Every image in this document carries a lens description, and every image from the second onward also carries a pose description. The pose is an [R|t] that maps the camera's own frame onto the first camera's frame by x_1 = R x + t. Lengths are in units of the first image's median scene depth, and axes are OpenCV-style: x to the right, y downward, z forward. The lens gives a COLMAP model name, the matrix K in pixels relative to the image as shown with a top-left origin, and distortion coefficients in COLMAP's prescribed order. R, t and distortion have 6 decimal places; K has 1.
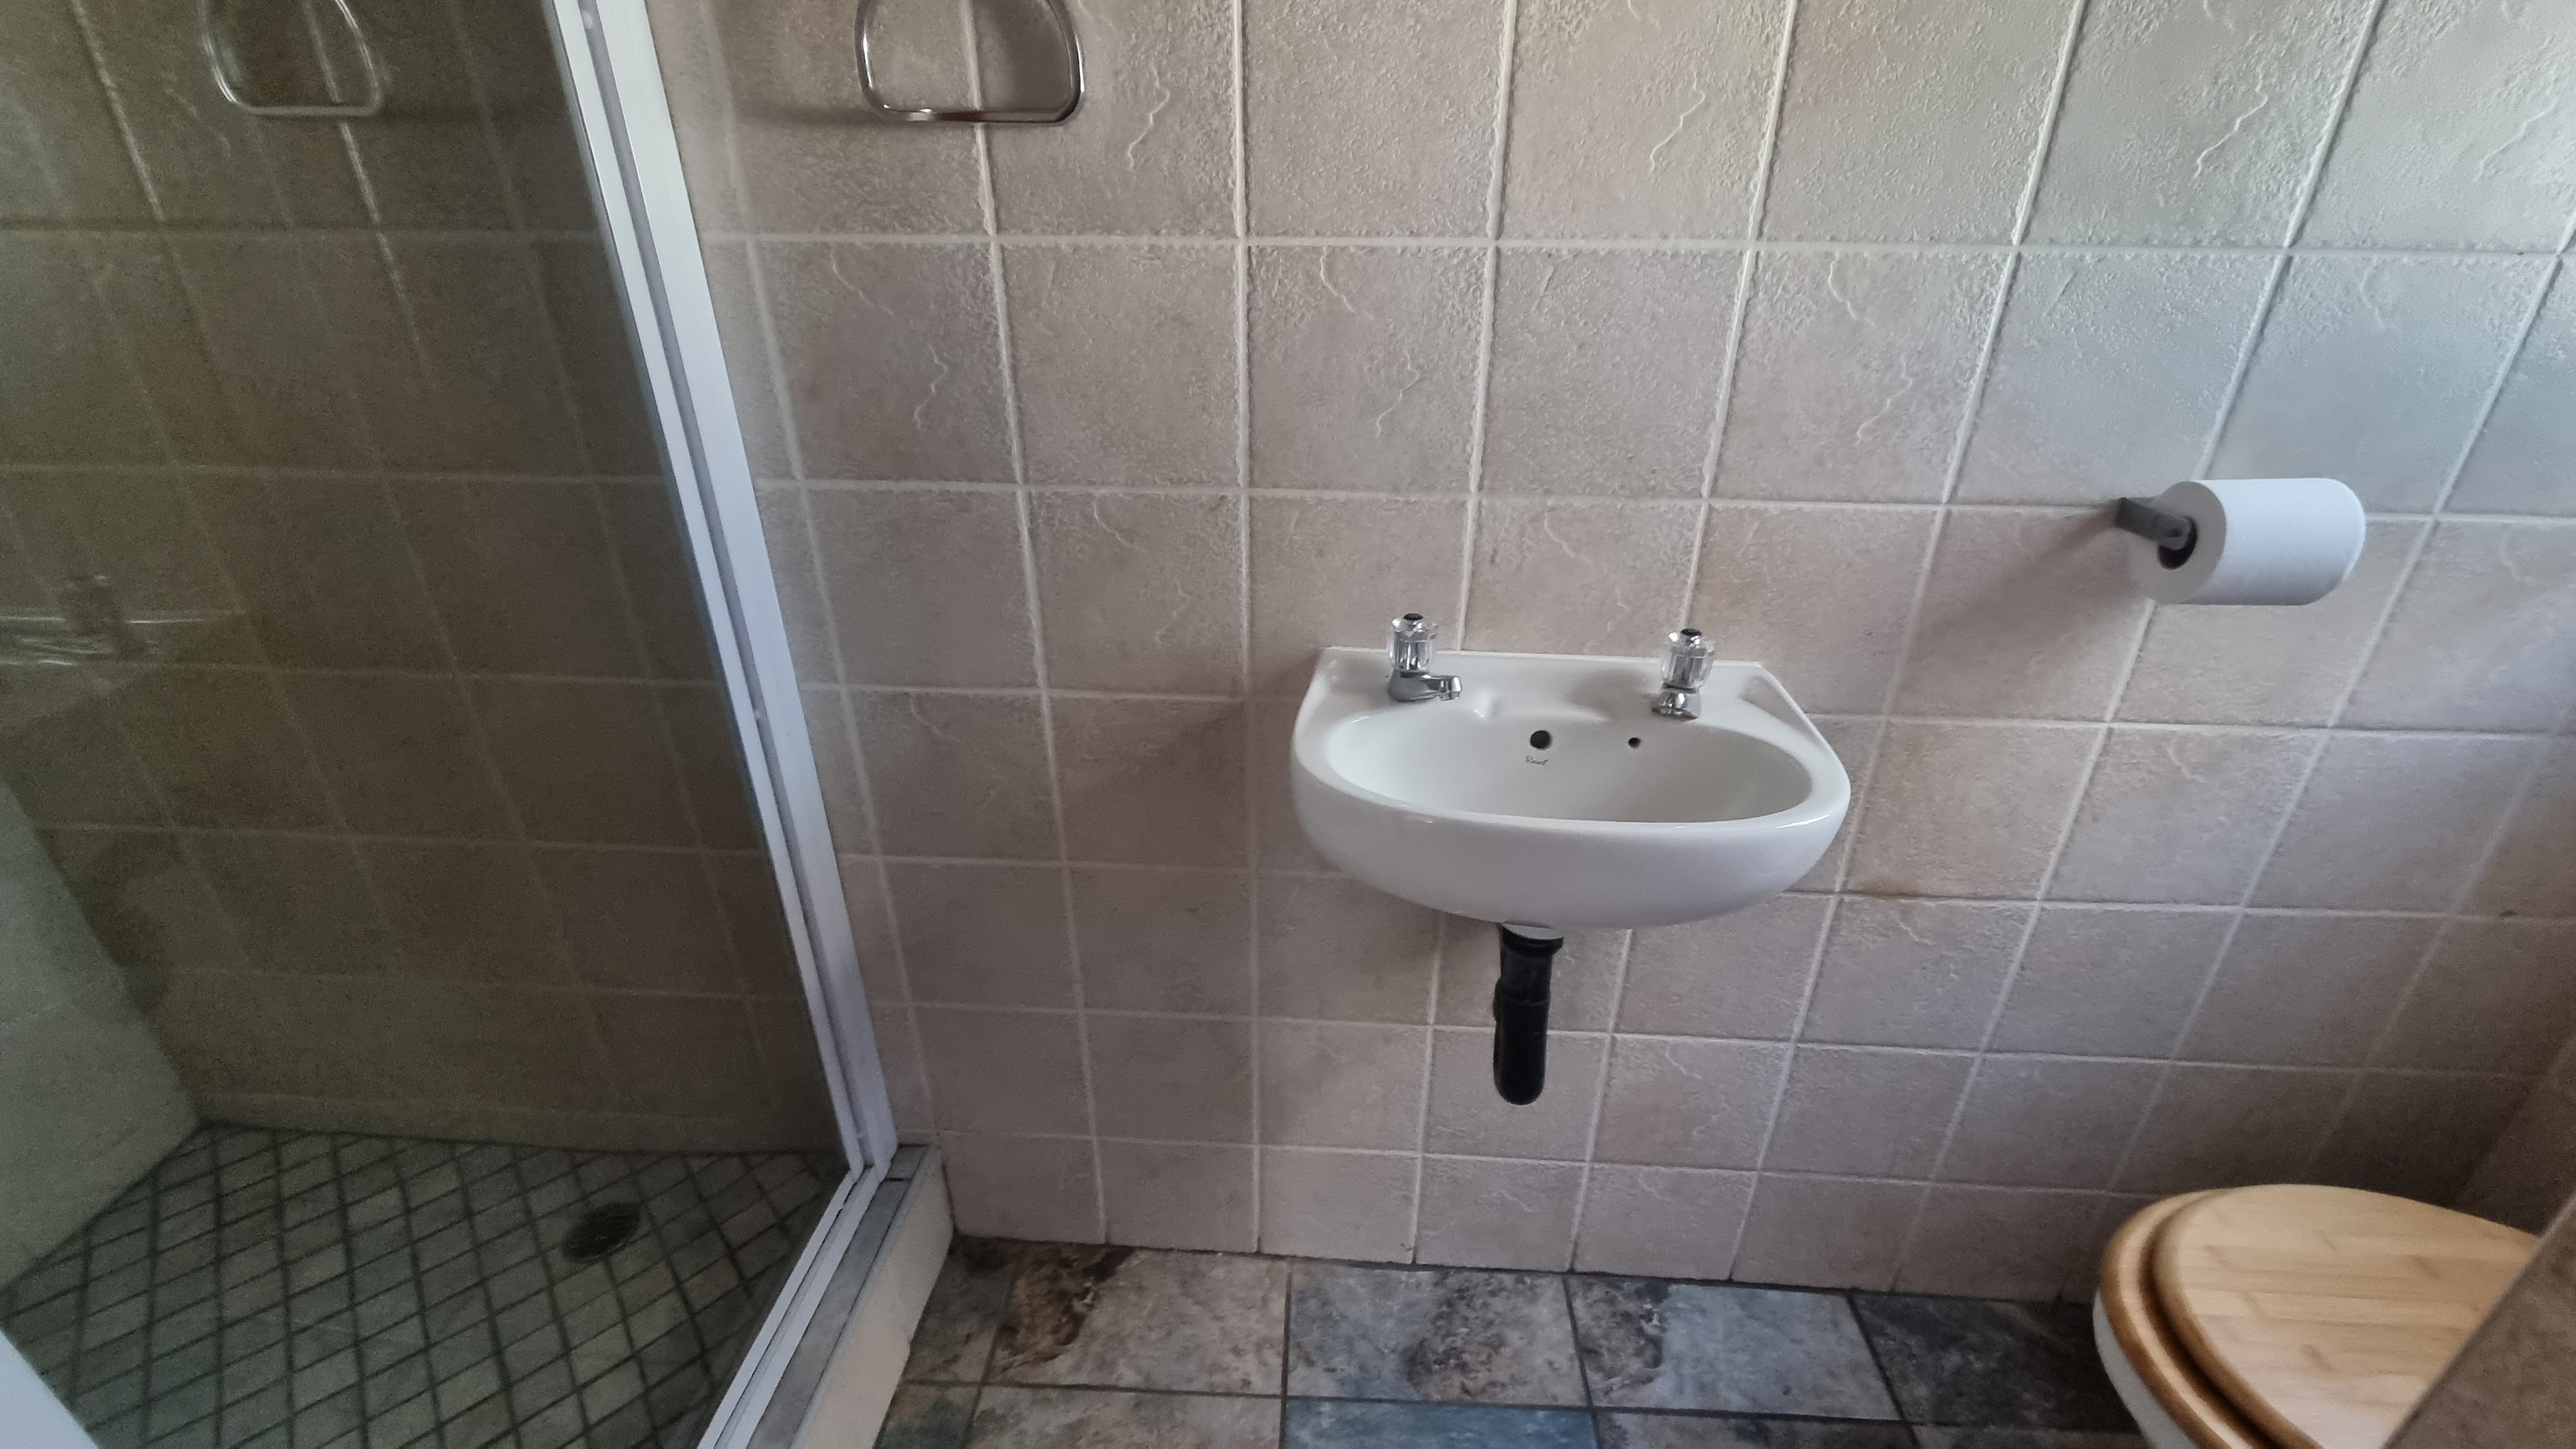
lens RADIAL K [[1050.1, 0, 1291.9], [0, 1050.1, 720.2], [0, 0, 1]] dist [-0.002801, -0.000798]
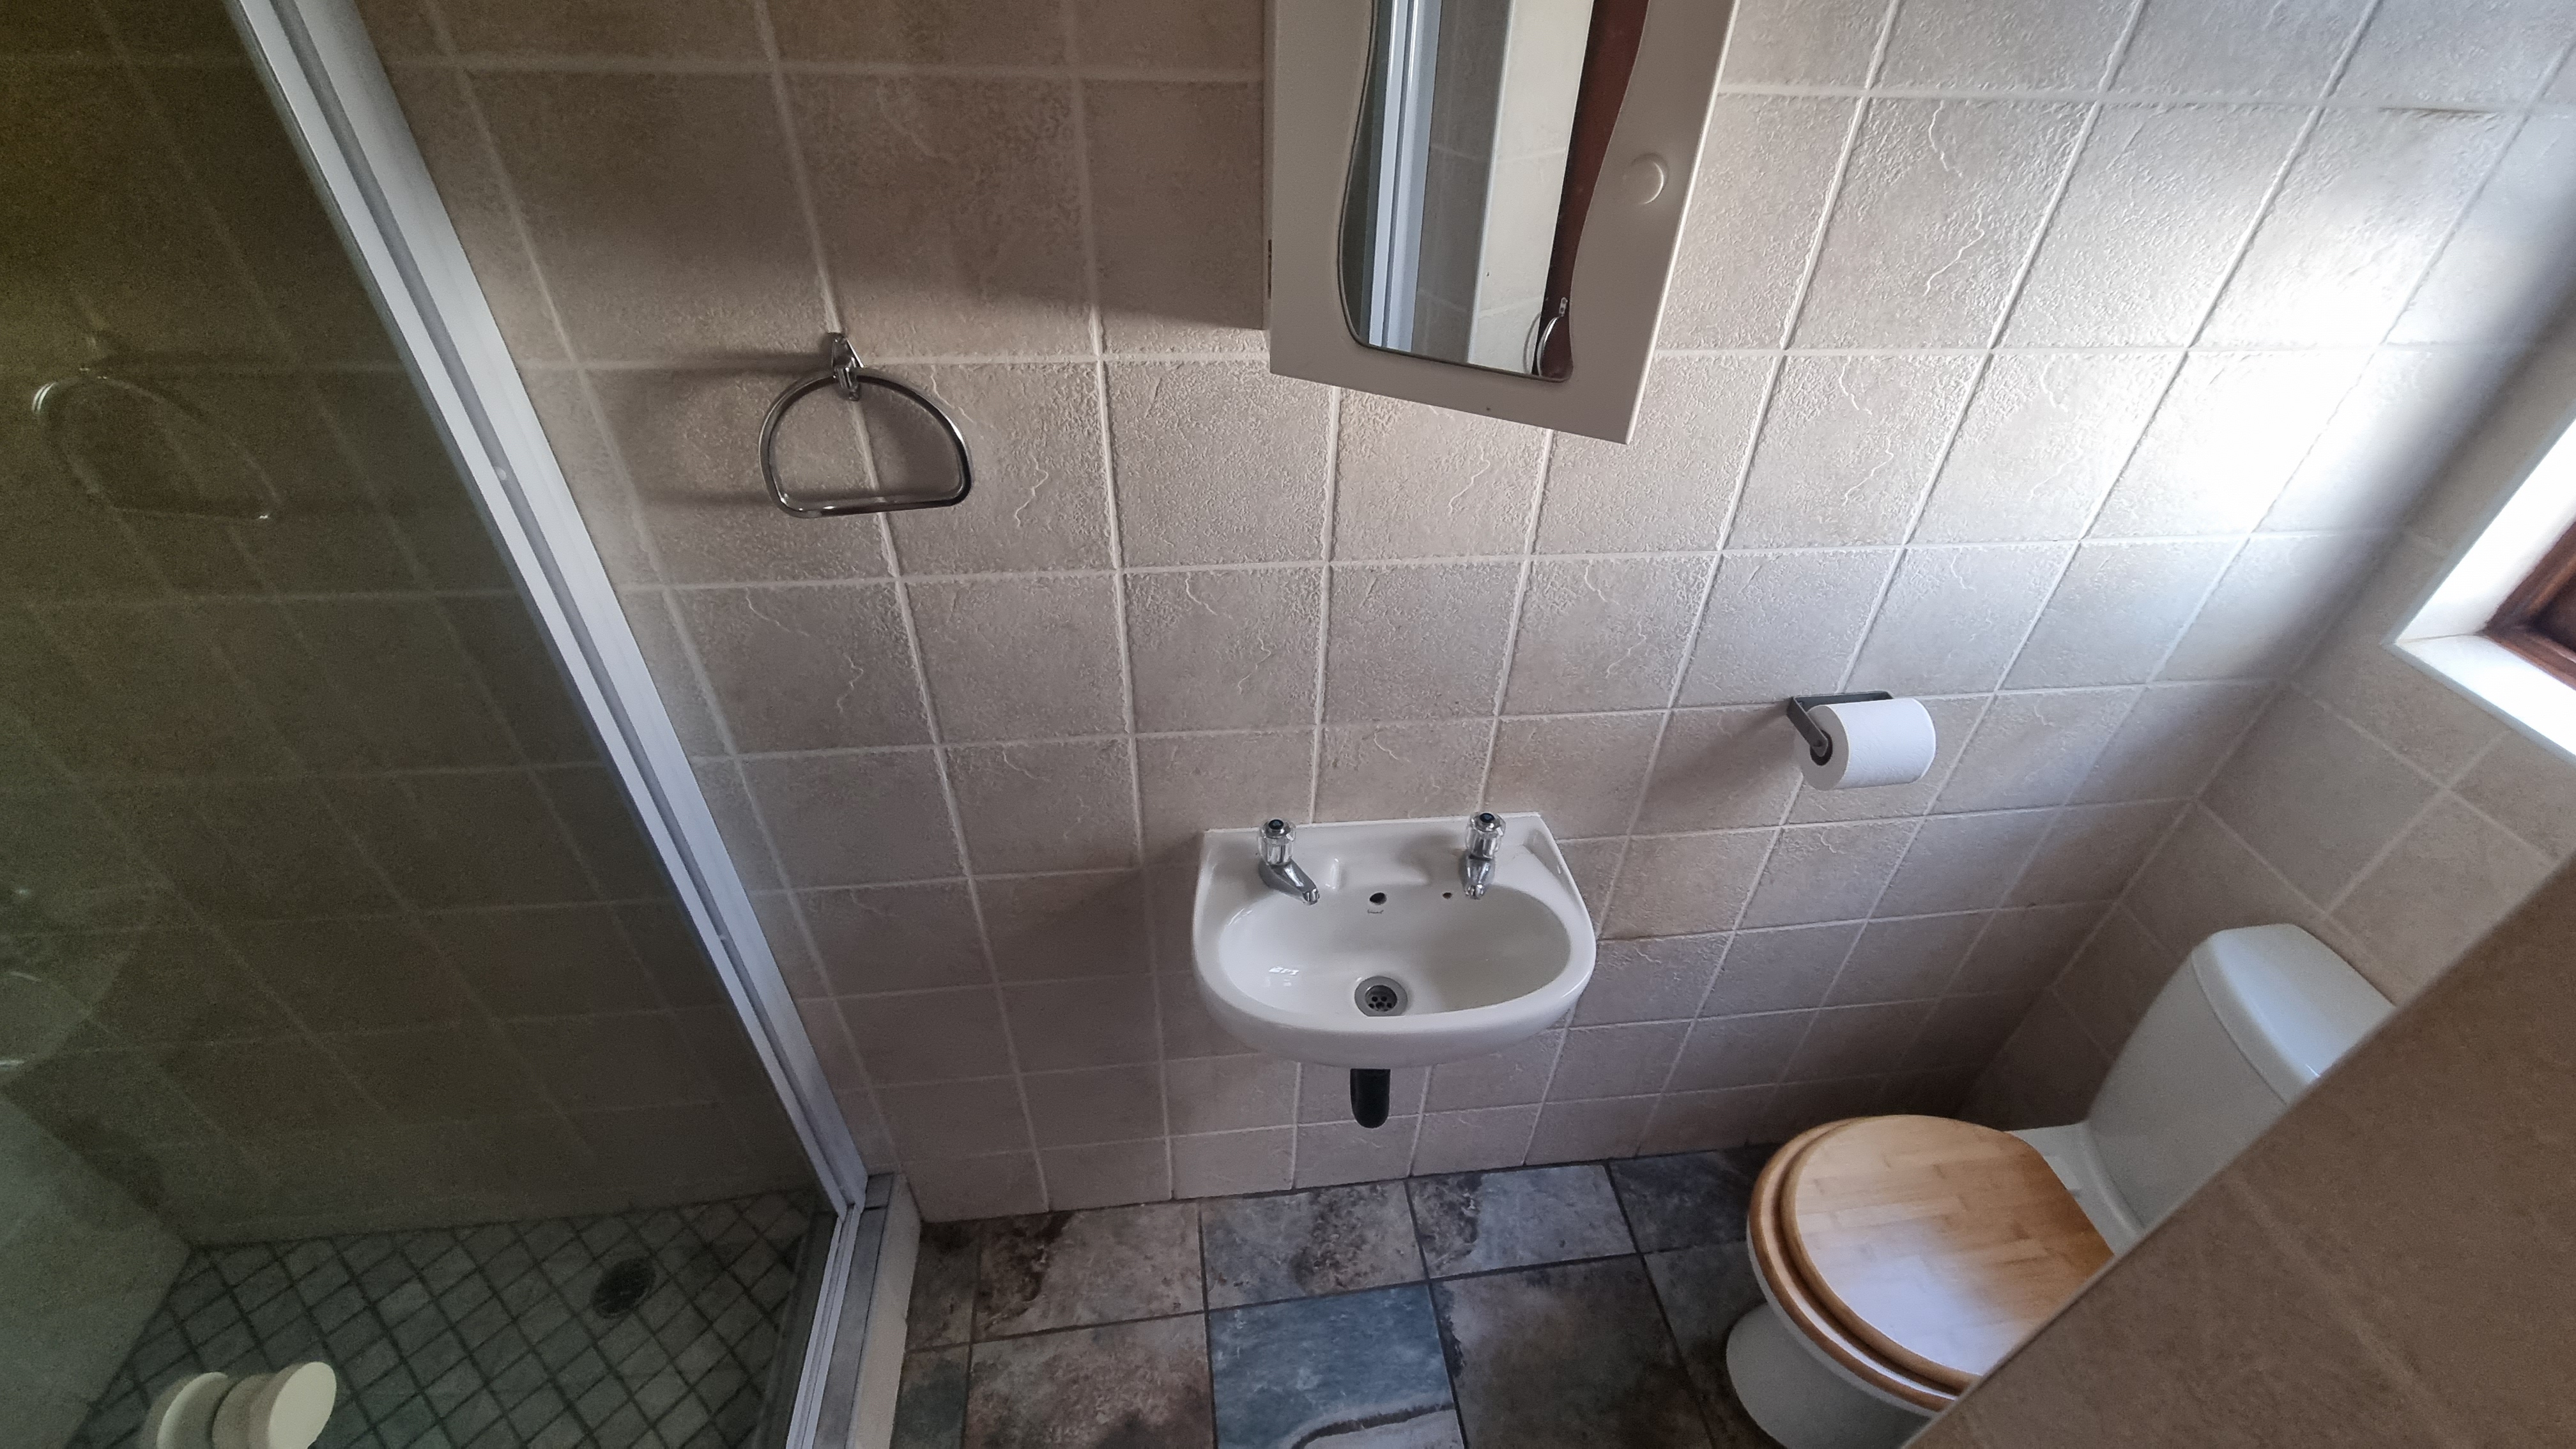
lens RADIAL K [[1050.1, 0, 1291.0], [0, 1050.1, 730.7], [0, 0, 1]] dist [-0.002801, -0.000798]
pose [[0.983864, -0.092927, 0.152896, -0.046925], [0.056274, 0.971896, 0.228584, -0.471226], [-0.169840, -0.216291, 0.961443, -0.181154]]
